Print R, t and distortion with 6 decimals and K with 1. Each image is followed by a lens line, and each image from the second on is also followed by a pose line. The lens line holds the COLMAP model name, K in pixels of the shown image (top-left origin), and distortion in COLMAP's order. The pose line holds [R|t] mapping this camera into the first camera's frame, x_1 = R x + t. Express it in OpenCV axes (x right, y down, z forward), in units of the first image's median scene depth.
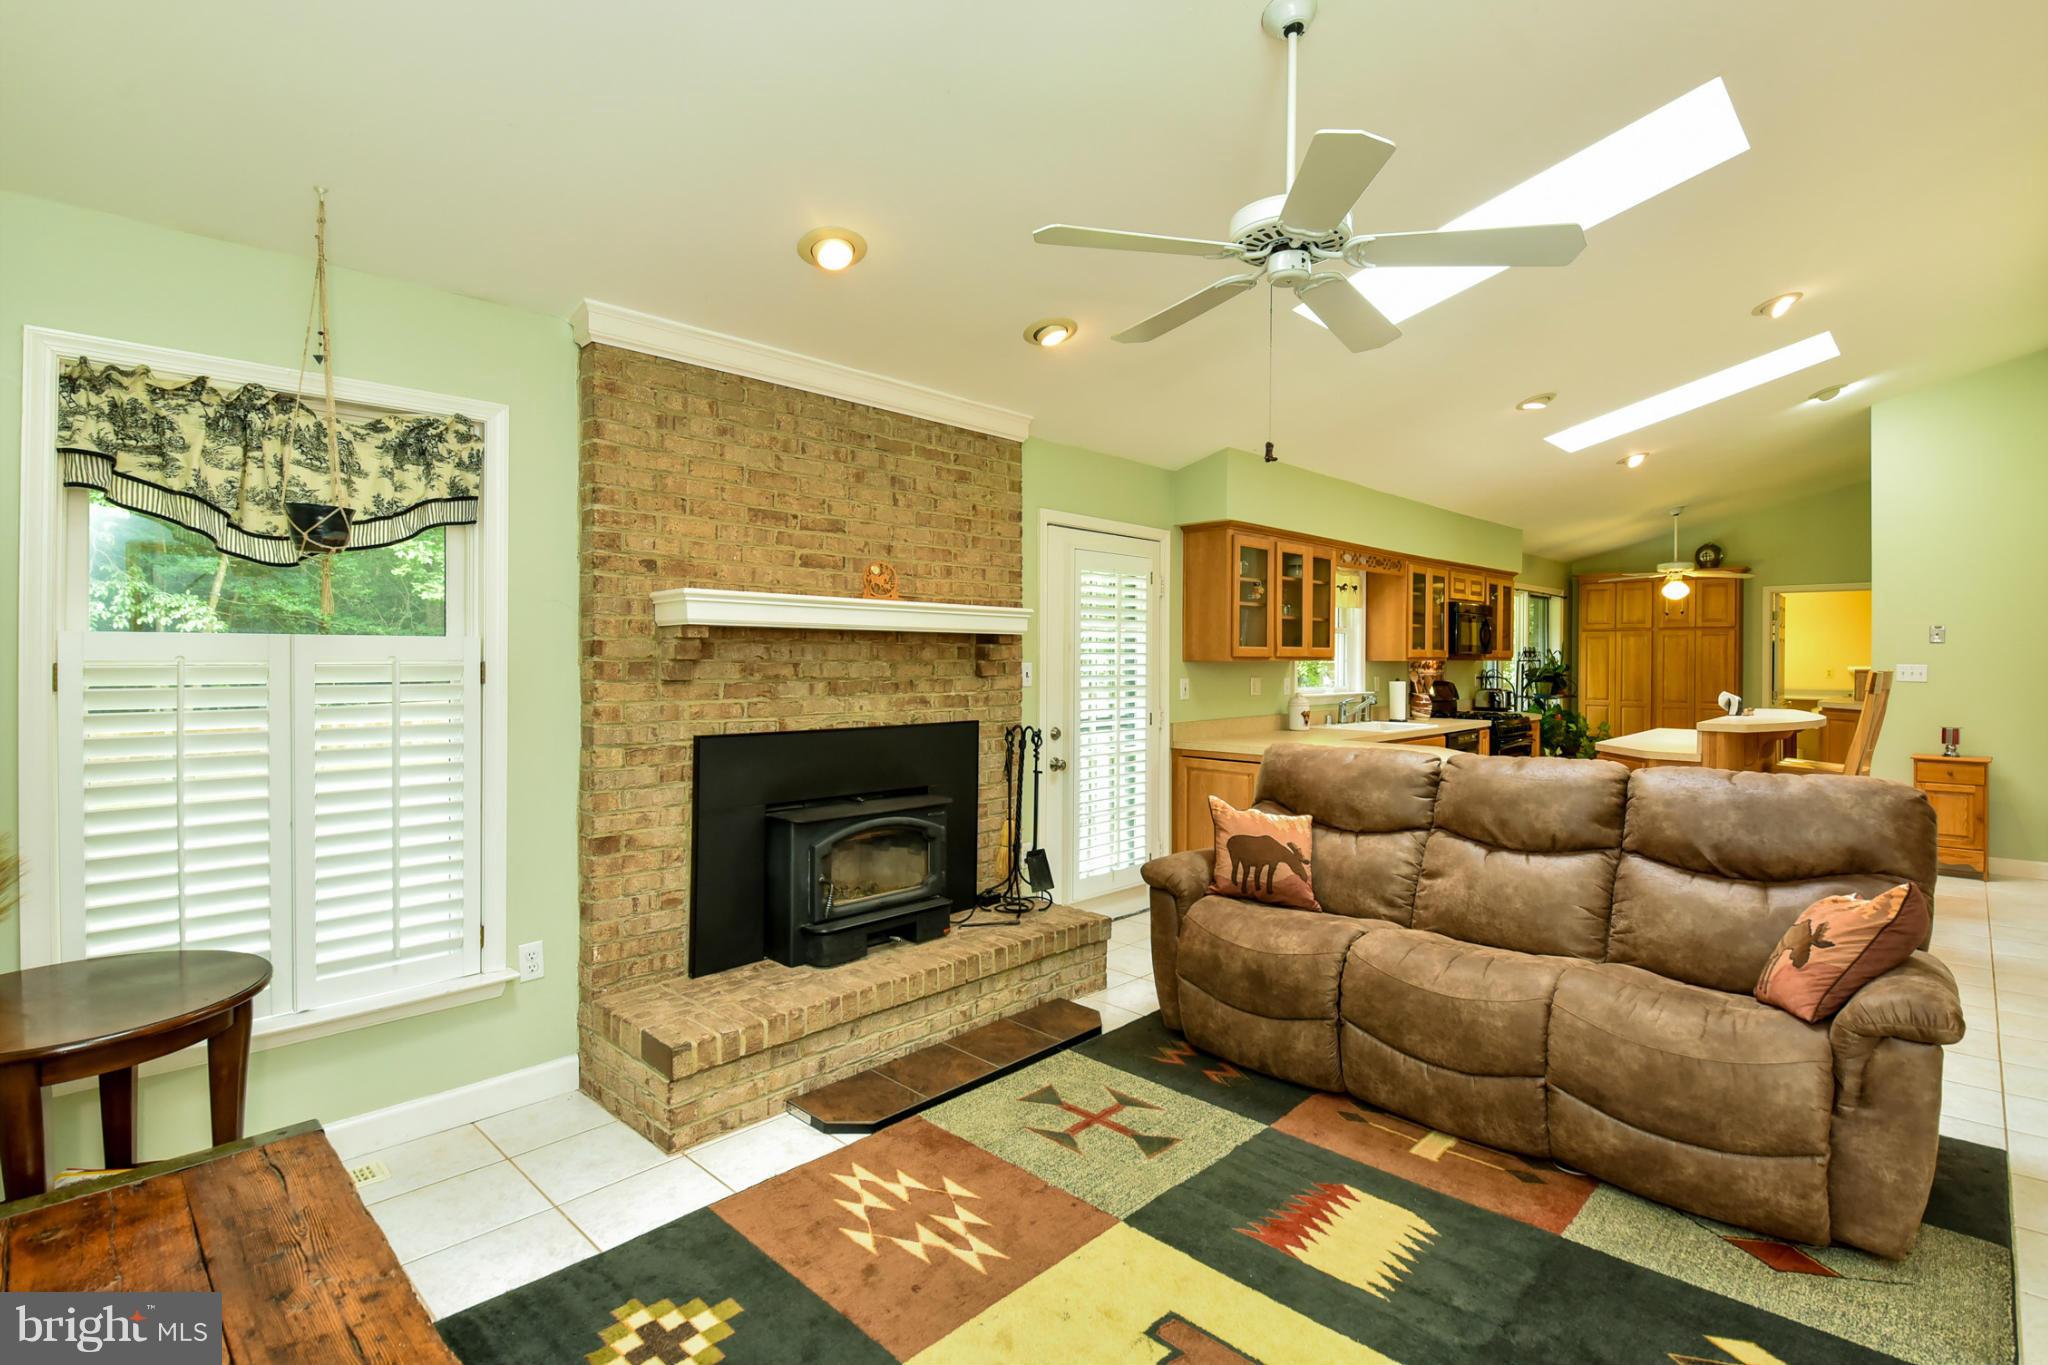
lens RADIAL K [[964.7, 0, 1044.7], [0, 964.7, 681.2], [0, 0, 1]] dist [0.010669, -0.000320]
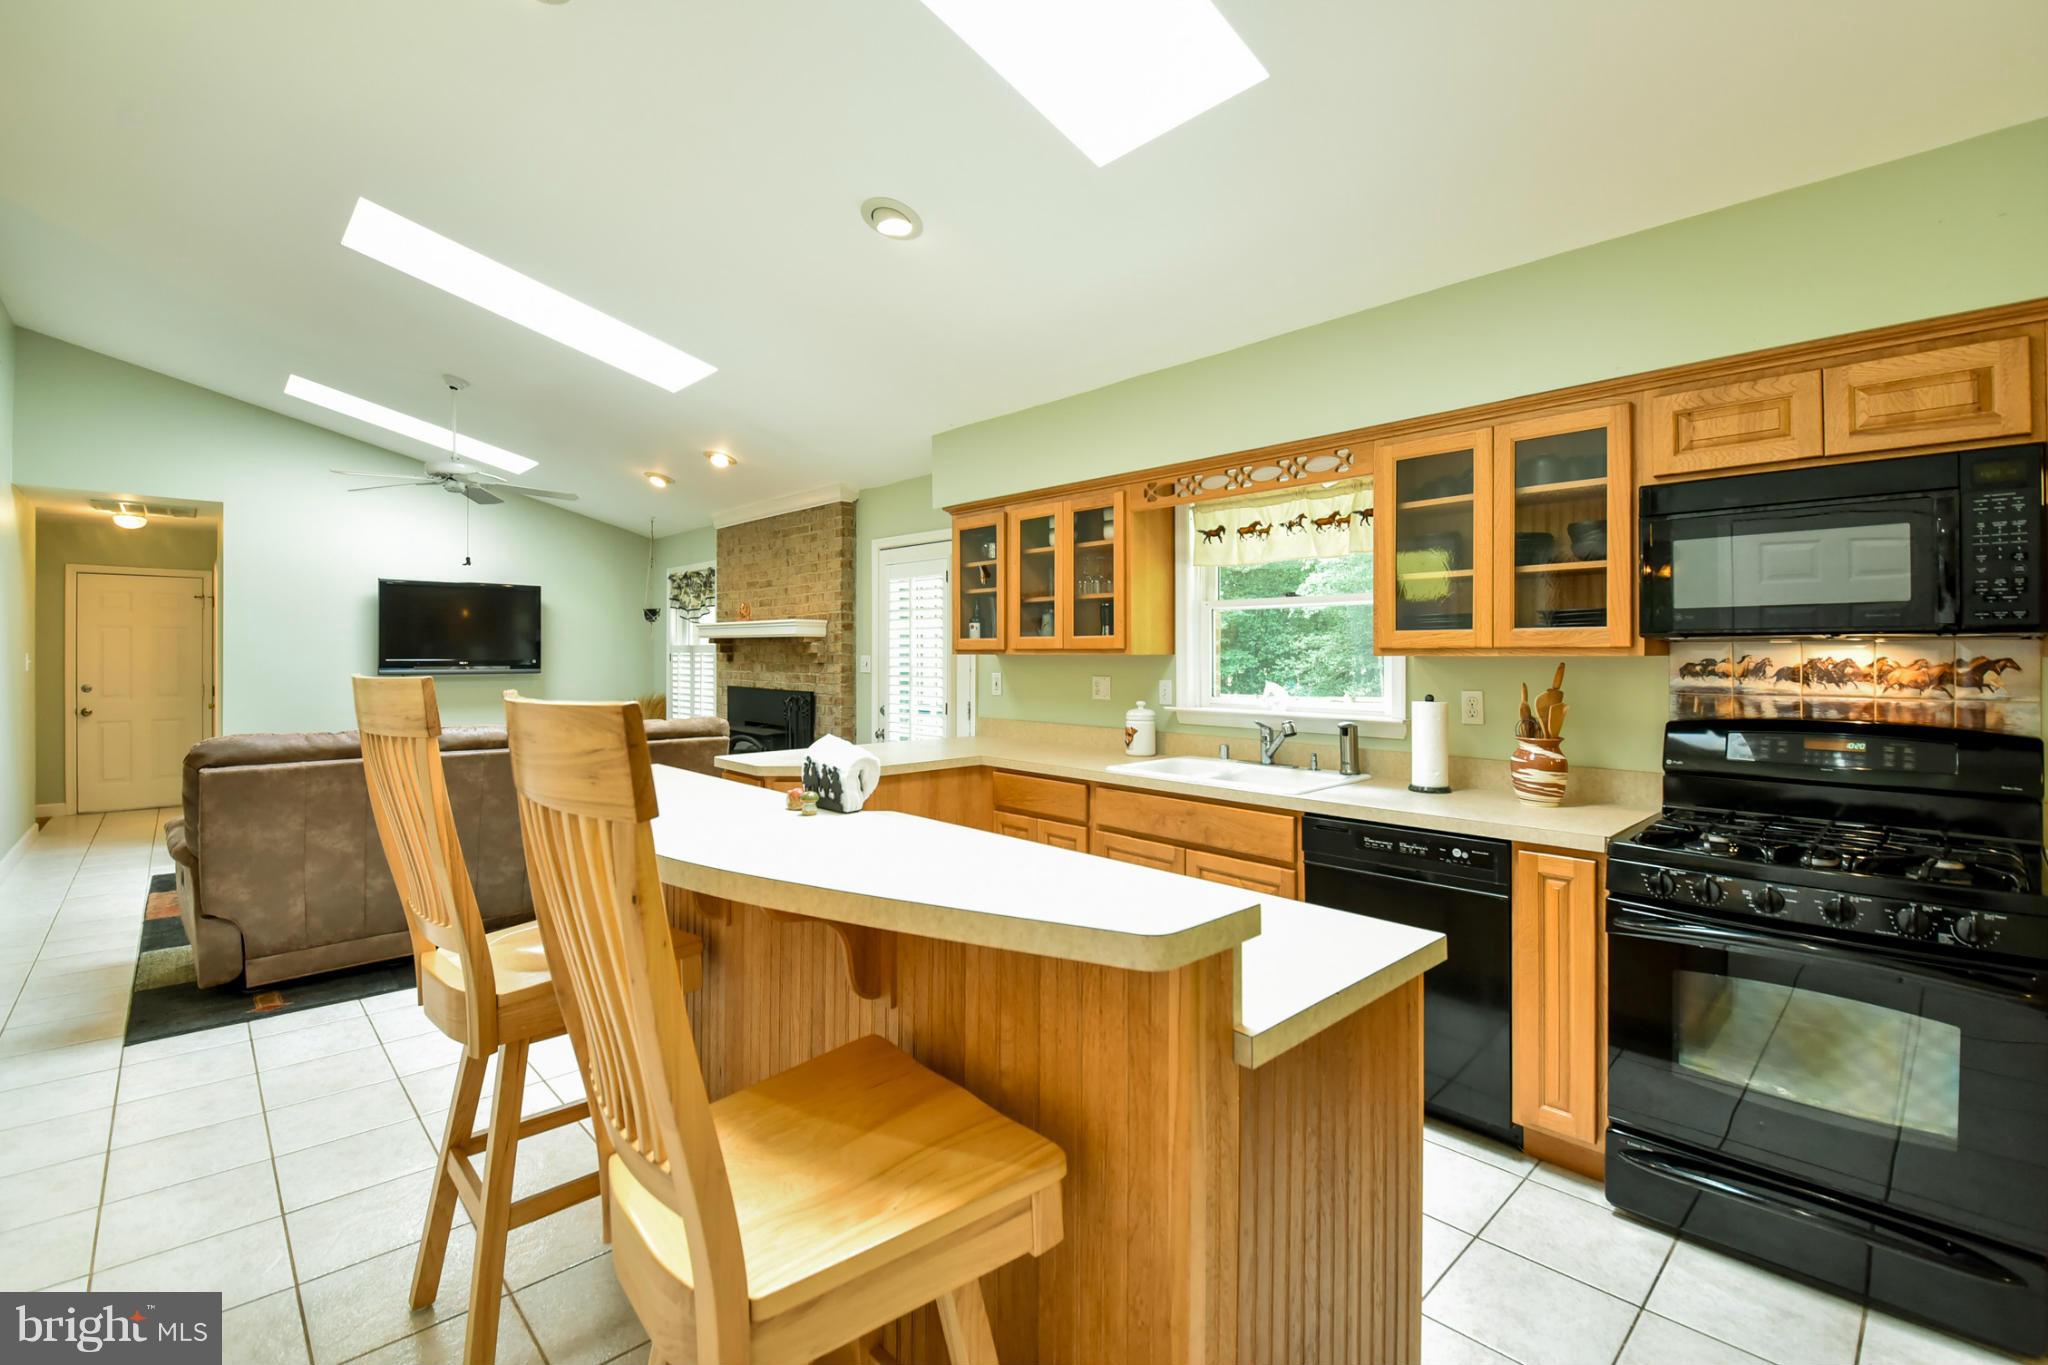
lens RADIAL K [[902.6, 0, 1058.3], [0, 902.6, 658.8], [0, 0, 1]] dist [0.008890, -0.001177]
pose [[-0.034473, -0.000710, -0.999405, 0.804855], [-0.029636, 0.999561, 0.000312, -0.014731], [0.998966, 0.029630, -0.034479, 0.850131]]
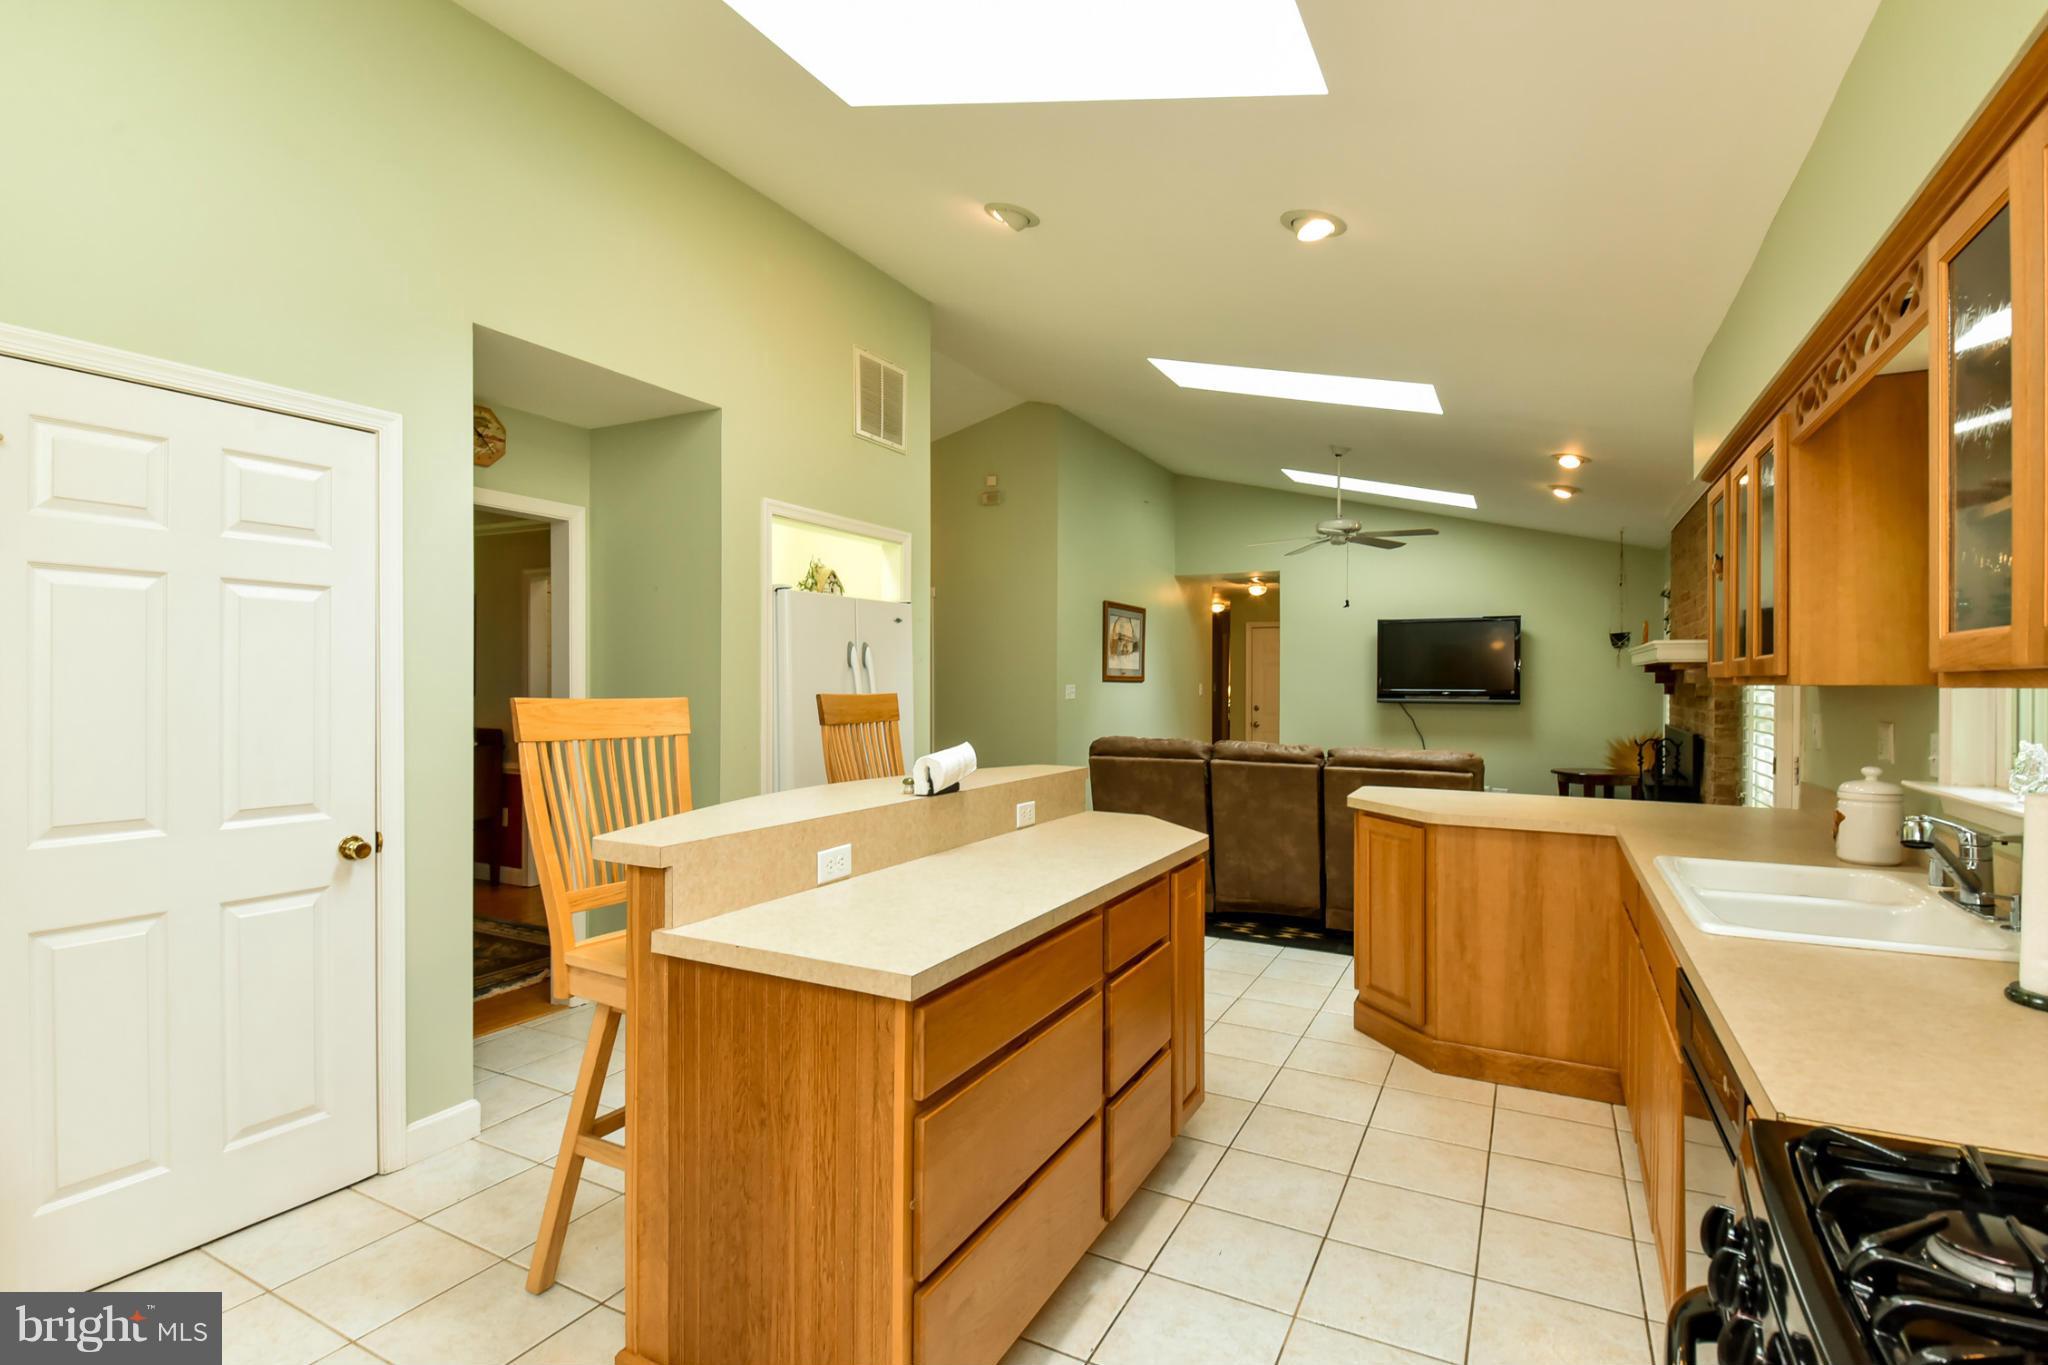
lens RADIAL K [[964.7, 0, 1006.4], [0, 964.7, 693.6], [0, 0, 1]] dist [0.010669, -0.000320]
pose [[-0.964458, -0.006944, -0.264143, 0.622869], [-0.017635, 0.999117, 0.038127, -0.024208], [0.263645, 0.041430, -0.963730, 1.141218]]
